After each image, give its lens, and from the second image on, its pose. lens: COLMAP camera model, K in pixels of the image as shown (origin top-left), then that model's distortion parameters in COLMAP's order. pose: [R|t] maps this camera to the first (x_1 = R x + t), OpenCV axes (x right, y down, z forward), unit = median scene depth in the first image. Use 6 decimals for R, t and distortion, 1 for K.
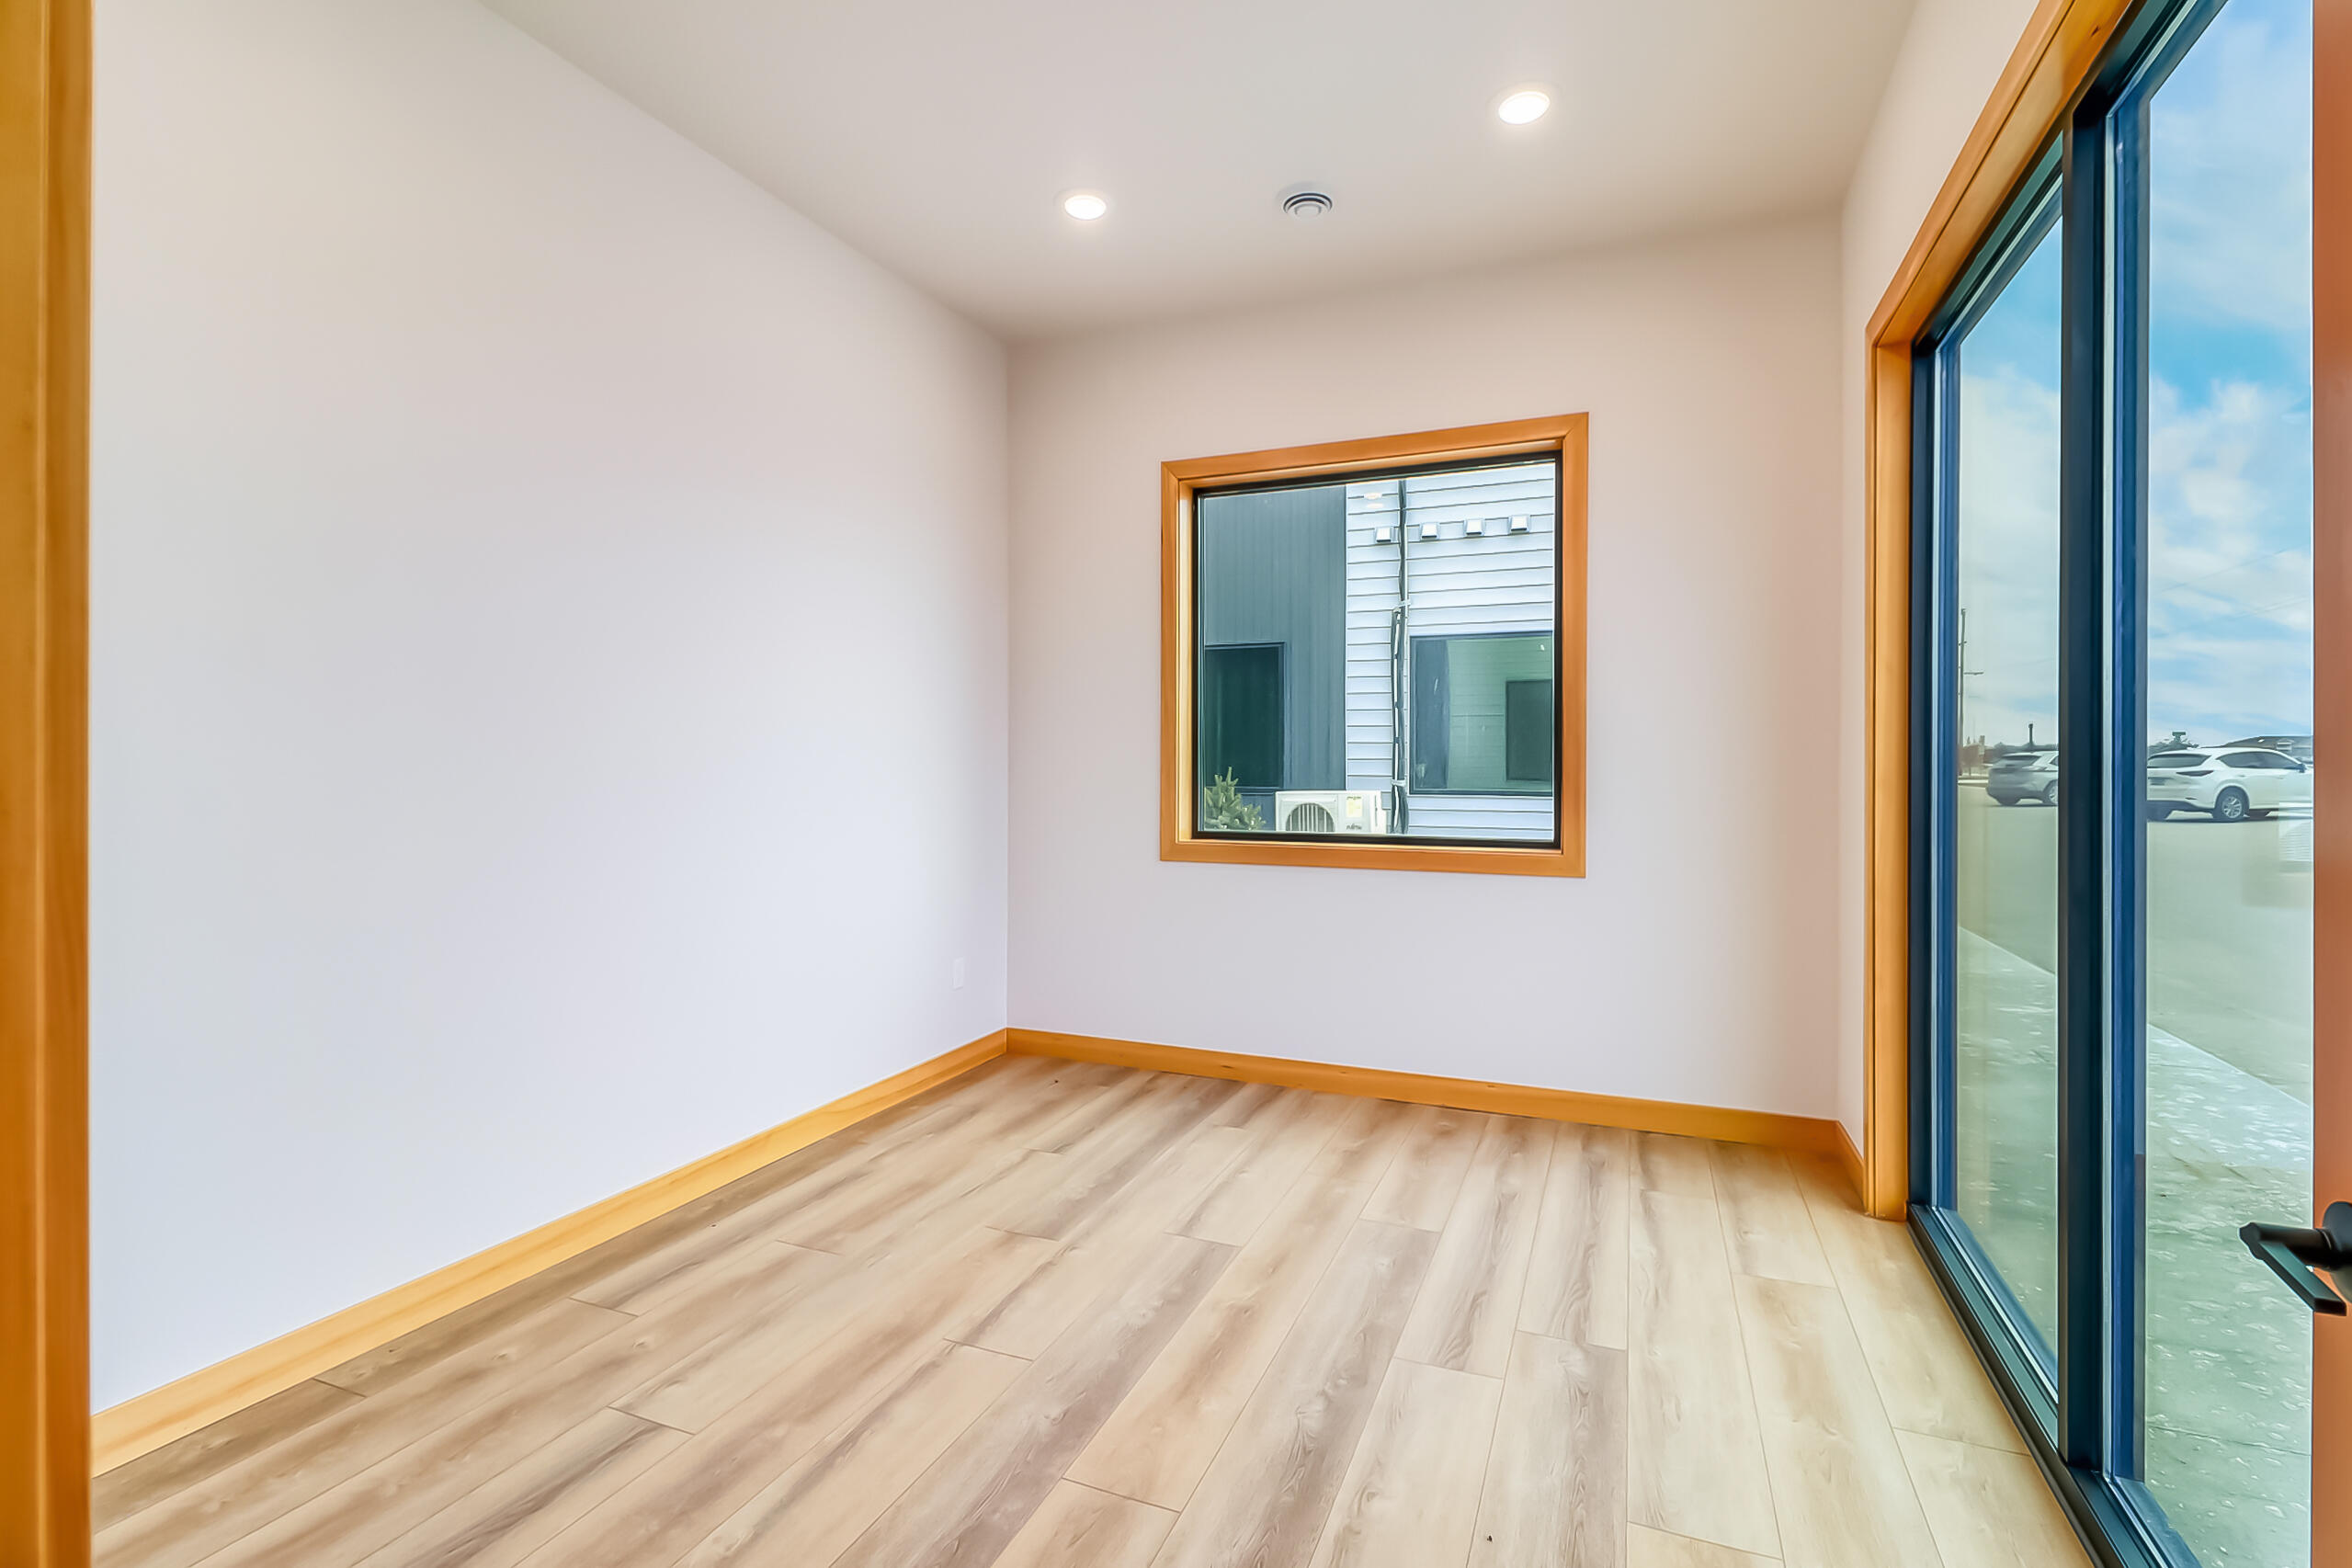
lens RADIAL K [[1076.8, 0, 1185.6], [0, 1076.8, 782.1], [0, 0, 1]] dist [0.020141, -0.010030]
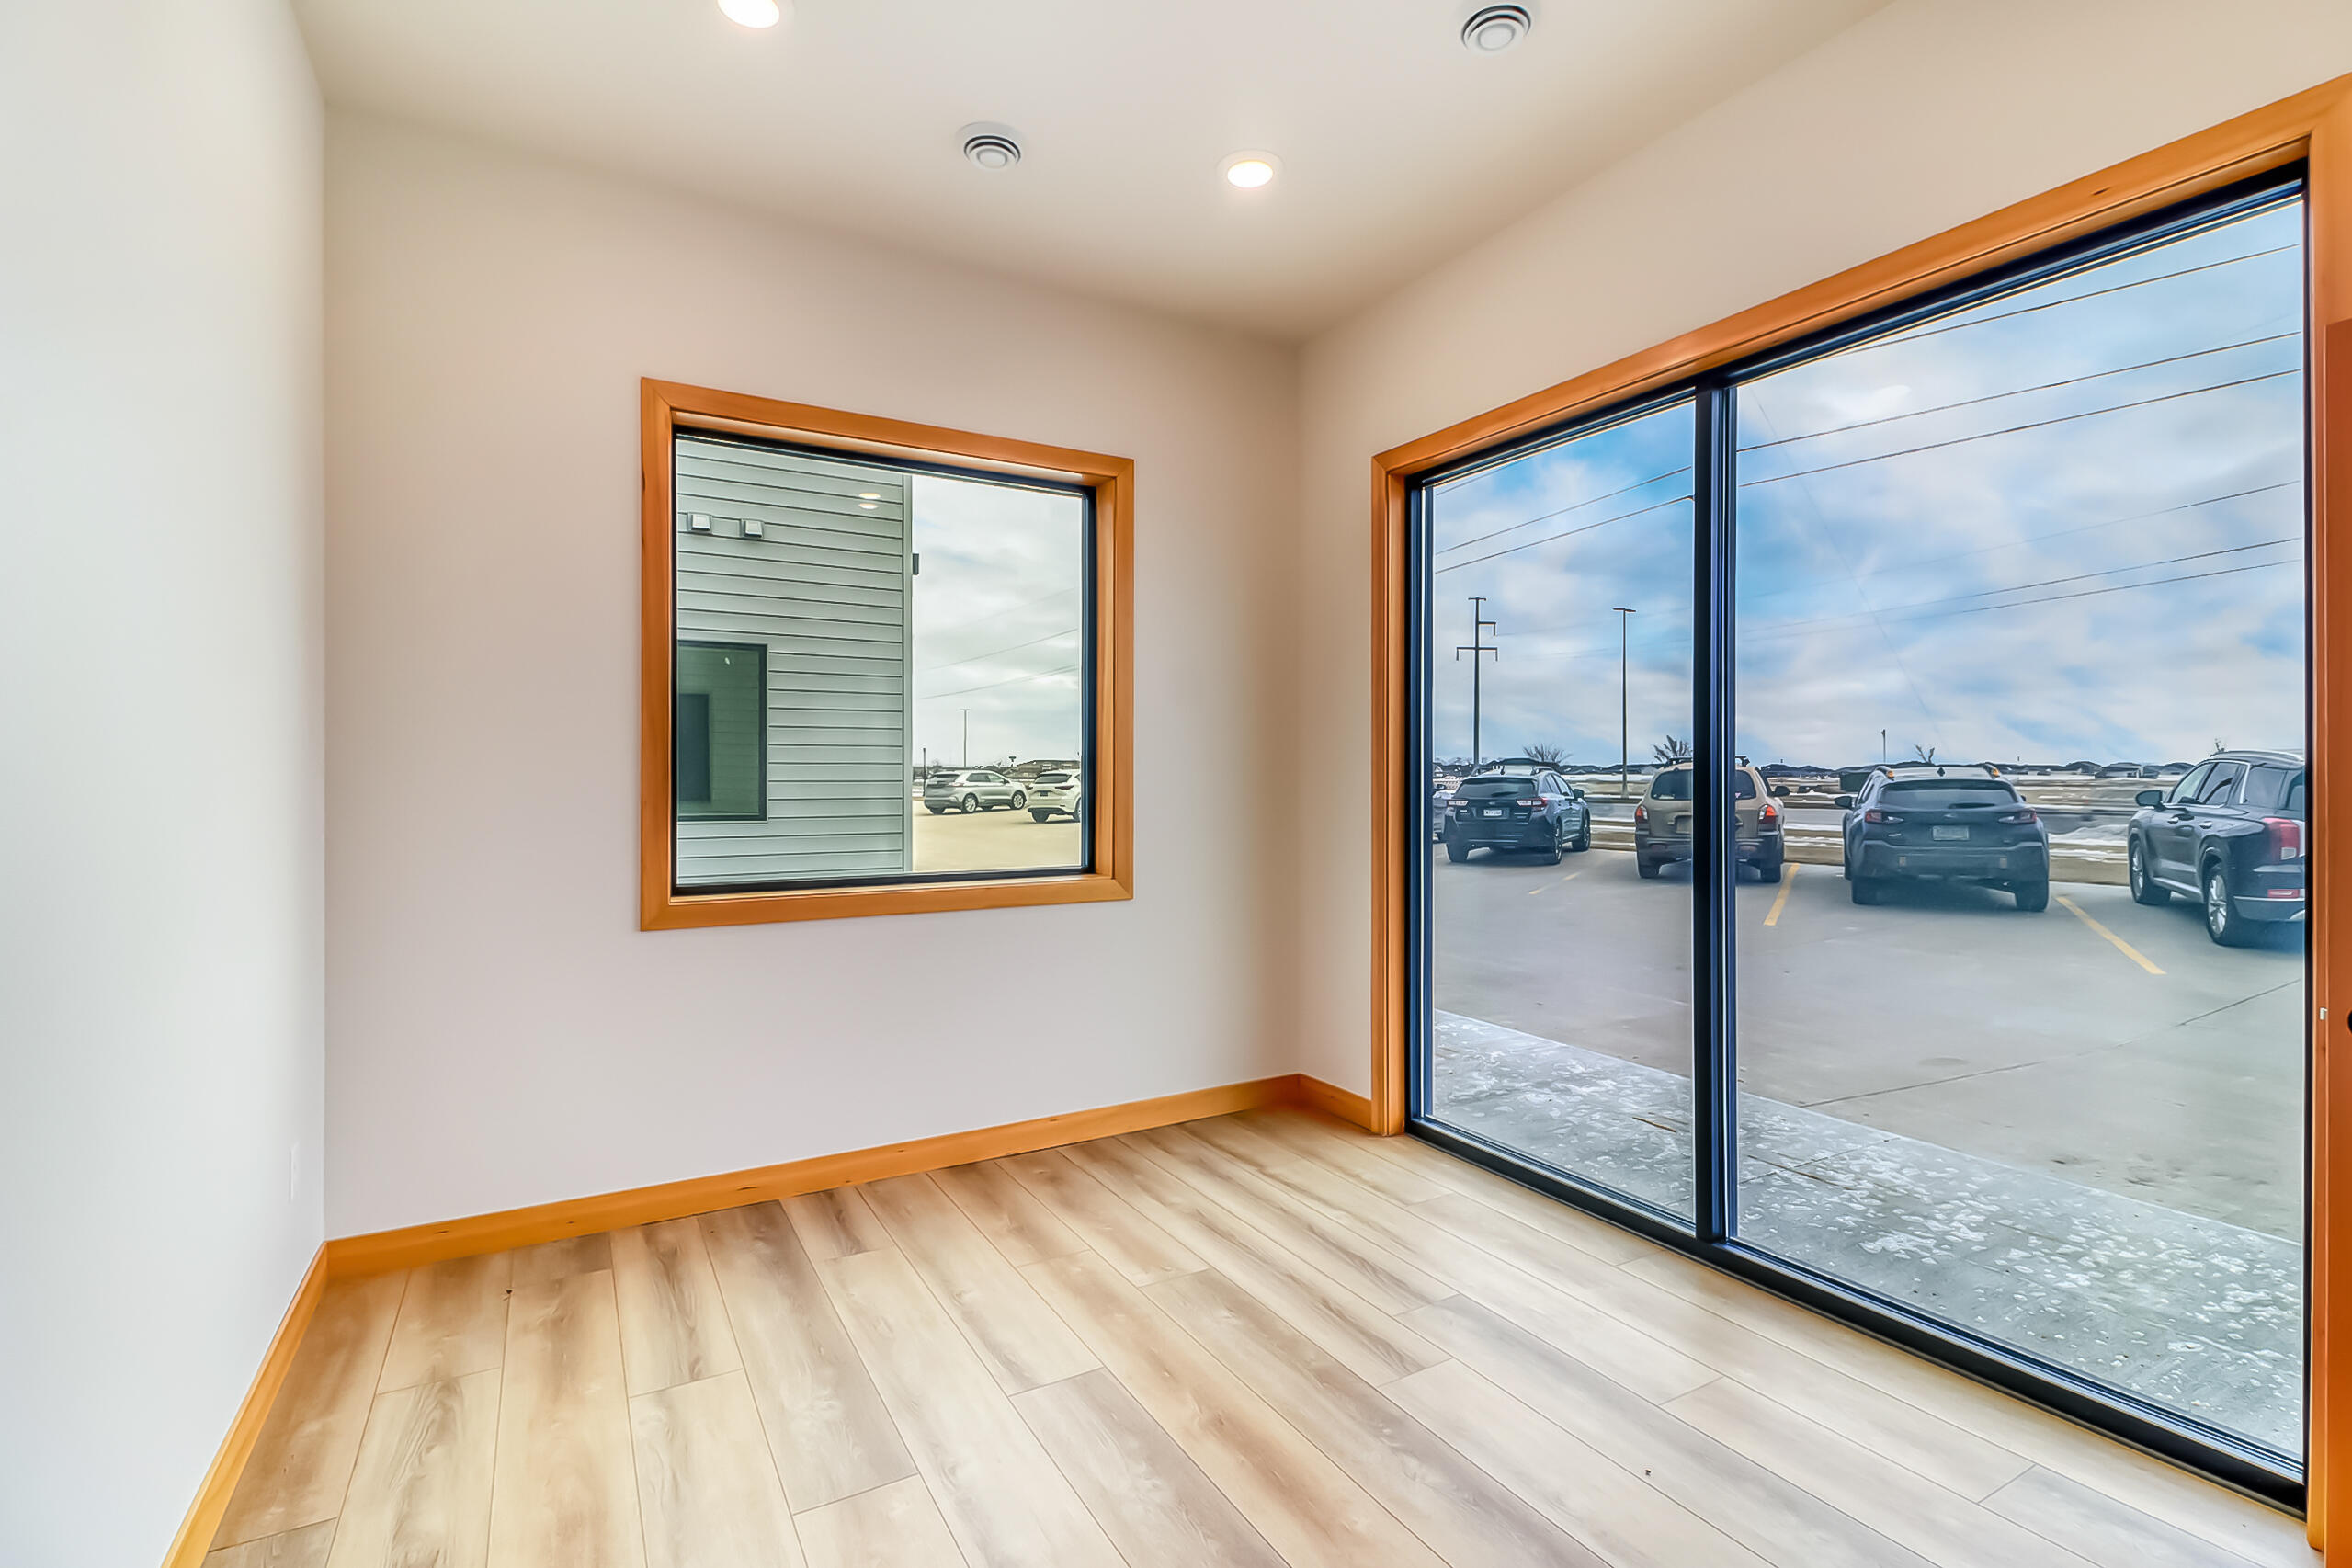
lens RADIAL K [[1076.8, 0, 1171.5], [0, 1076.8, 790.6], [0, 0, 1]] dist [0.020141, -0.010030]
pose [[0.616441, -0.014246, 0.787273, -0.458860], [0.021087, 0.999776, 0.001580, -0.019632], [-0.787119, 0.015627, 0.616603, 0.334506]]
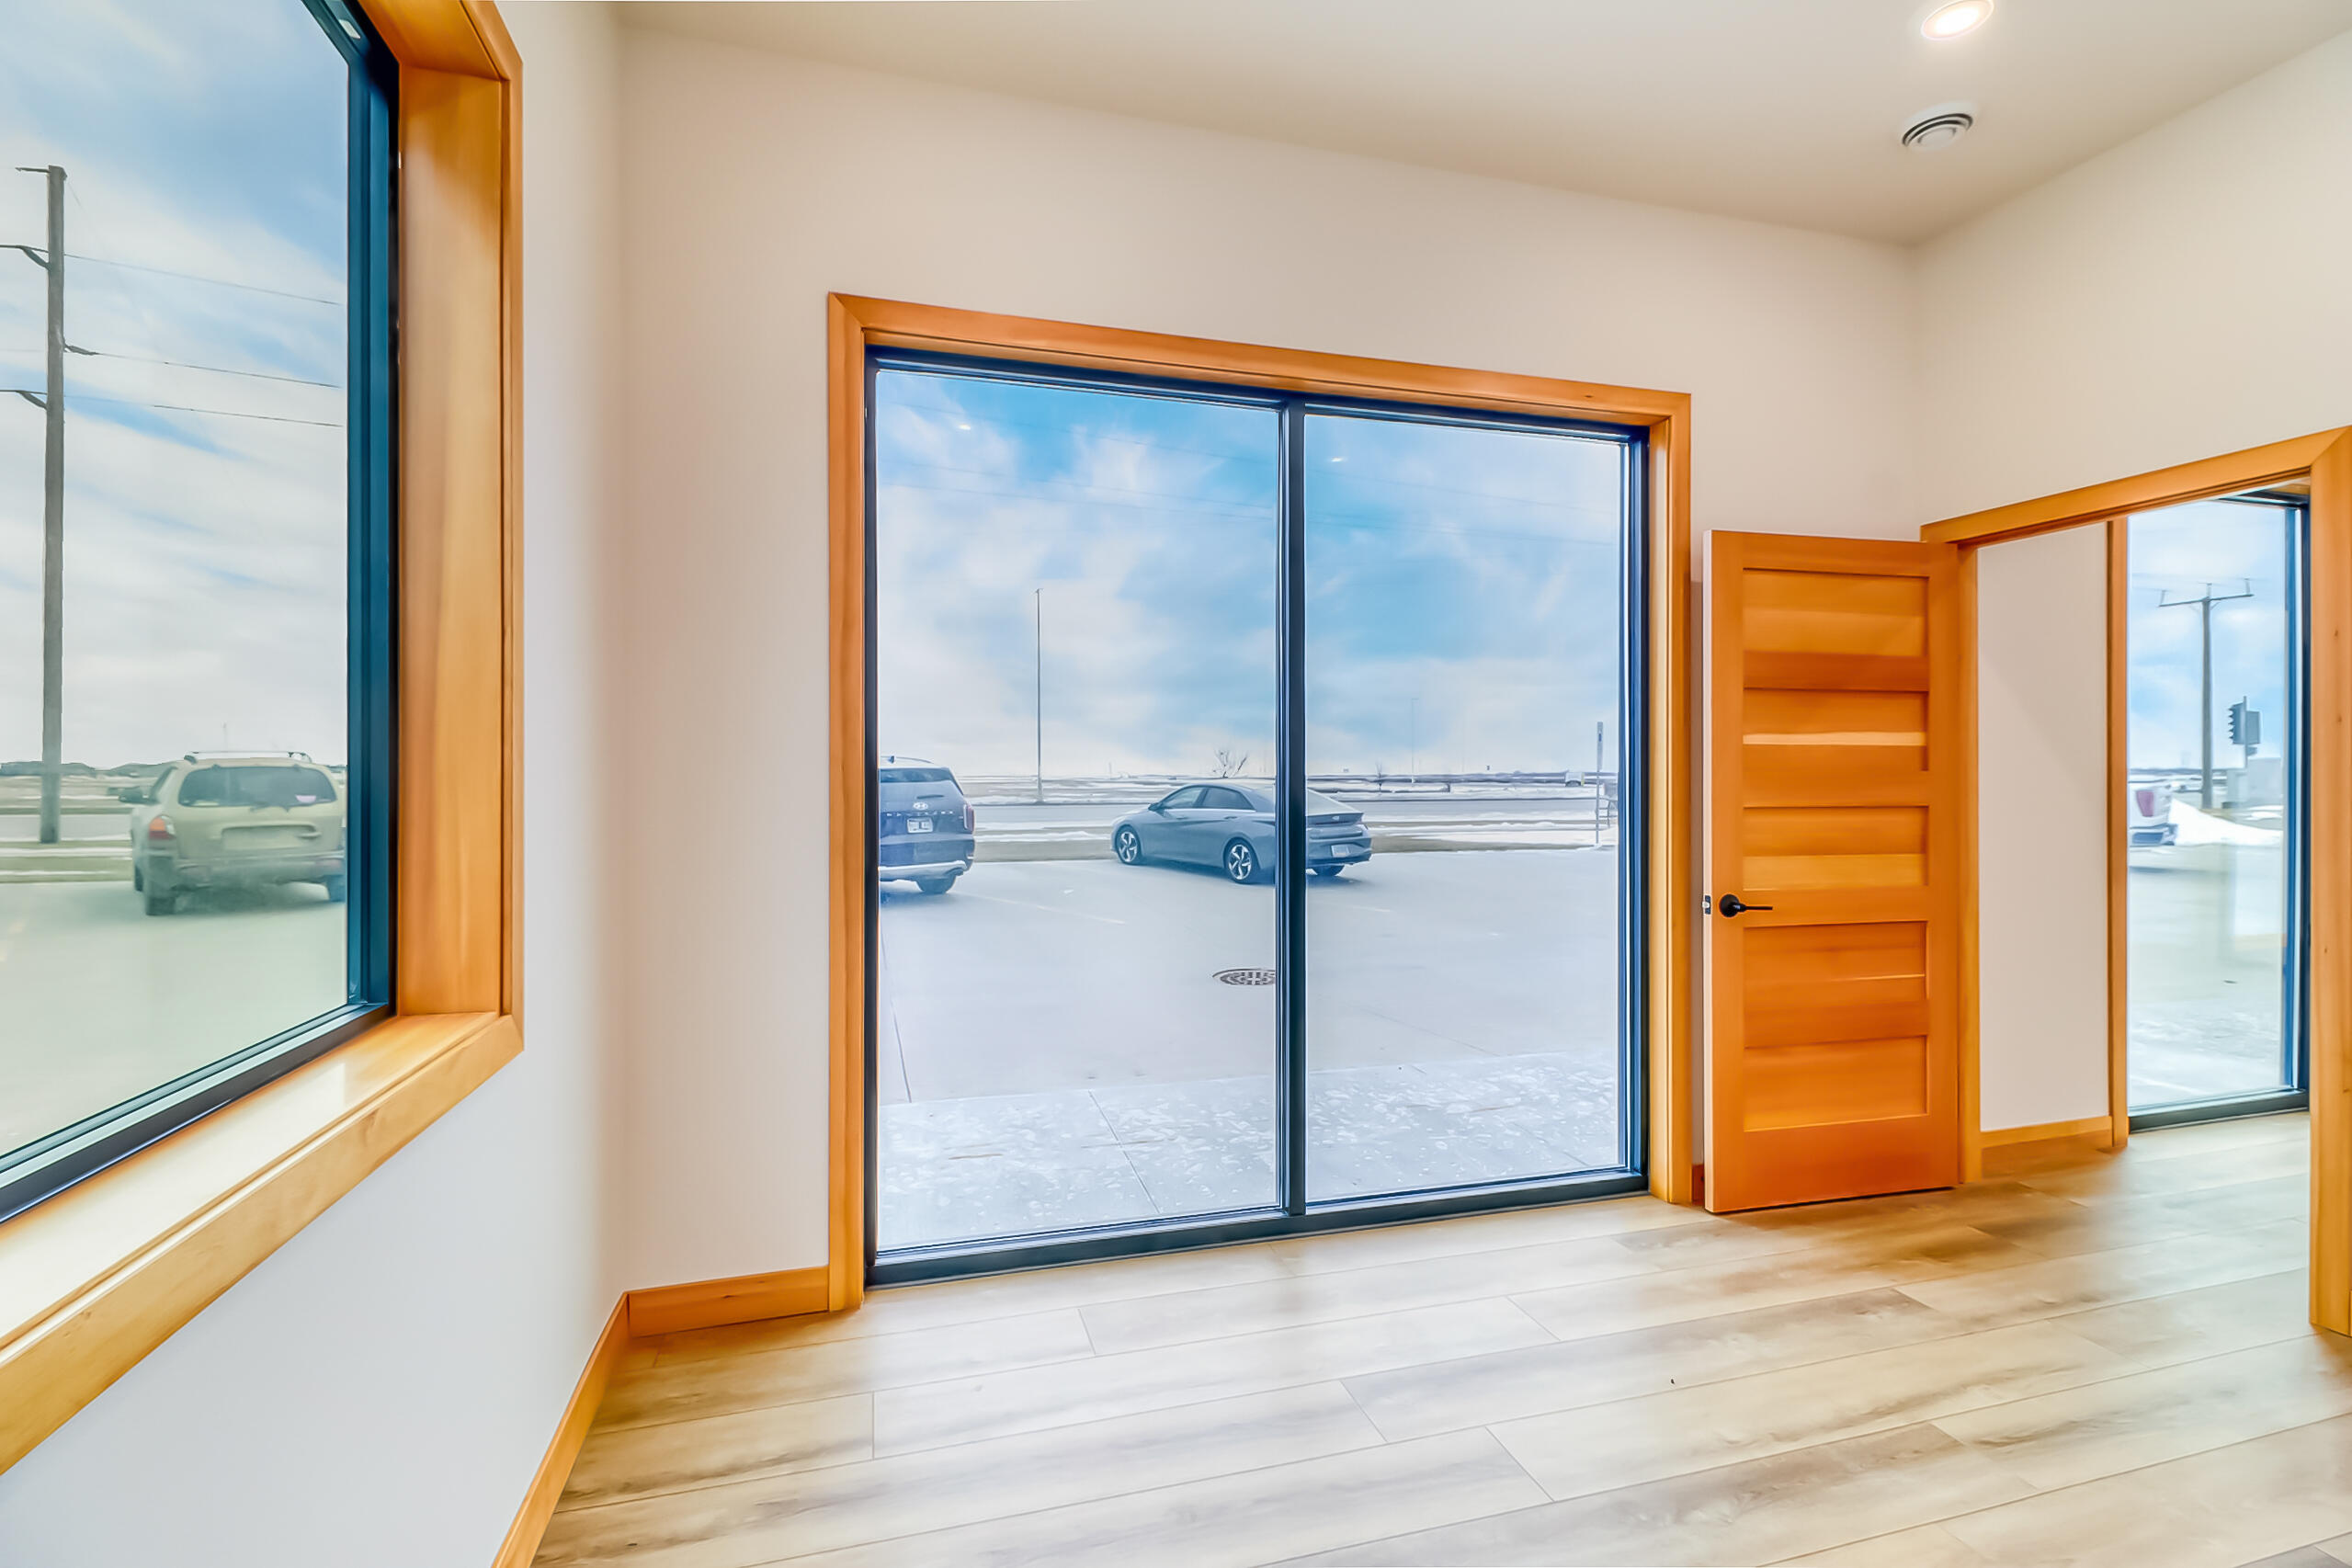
lens RADIAL K [[1076.8, 0, 1193.6], [0, 1076.8, 781.8], [0, 0, 1]] dist [0.020141, -0.010030]
pose [[-0.618917, -0.008900, 0.785406, -0.191927], [0.017044, 0.999548, 0.024758, -0.037370], [-0.785271, 0.028709, -0.618486, 1.114637]]
